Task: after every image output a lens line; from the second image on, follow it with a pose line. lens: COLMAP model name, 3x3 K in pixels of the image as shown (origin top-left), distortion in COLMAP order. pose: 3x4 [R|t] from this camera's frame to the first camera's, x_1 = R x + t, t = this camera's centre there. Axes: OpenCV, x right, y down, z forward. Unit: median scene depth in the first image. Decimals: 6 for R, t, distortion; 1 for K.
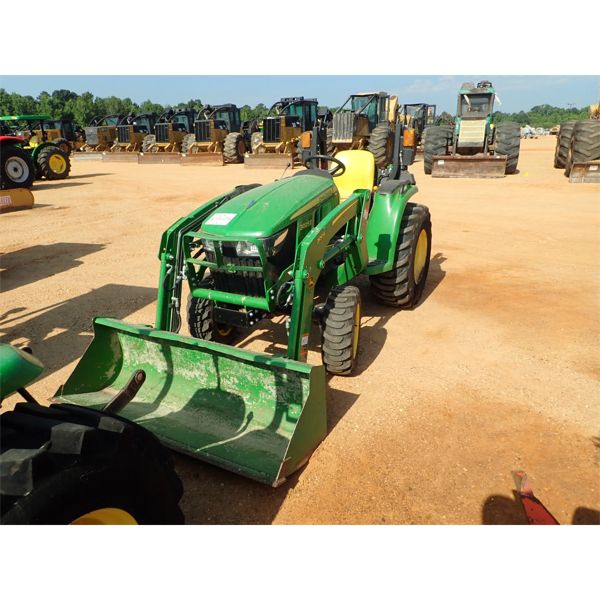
lens RADIAL K [[457.0, 0, 302.4], [0, 457.0, 304.1], [0, 0, 1]] dist [-0.004530, 0.009914]
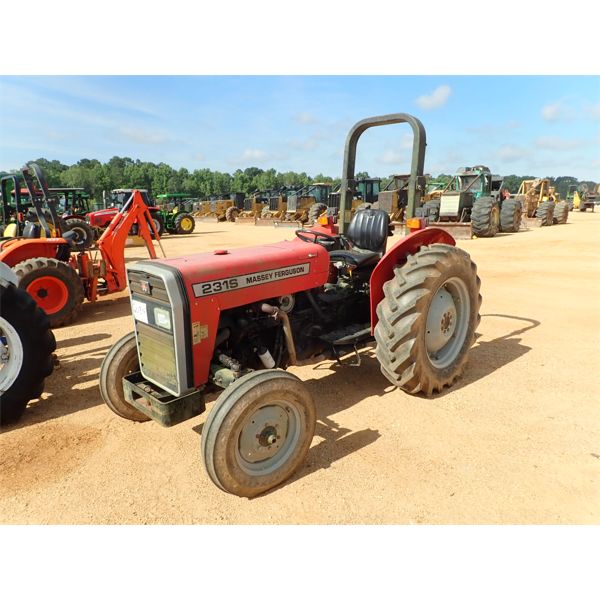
lens RADIAL K [[457.0, 0, 300.7], [0, 457.0, 303.2], [0, 0, 1]] dist [-0.004530, 0.009914]
pose [[0.937199, 0.074047, -0.340845, 0.236713], [-0.120796, 0.985637, -0.118019, 0.054876], [0.327210, 0.151780, 0.932682, -0.162448]]
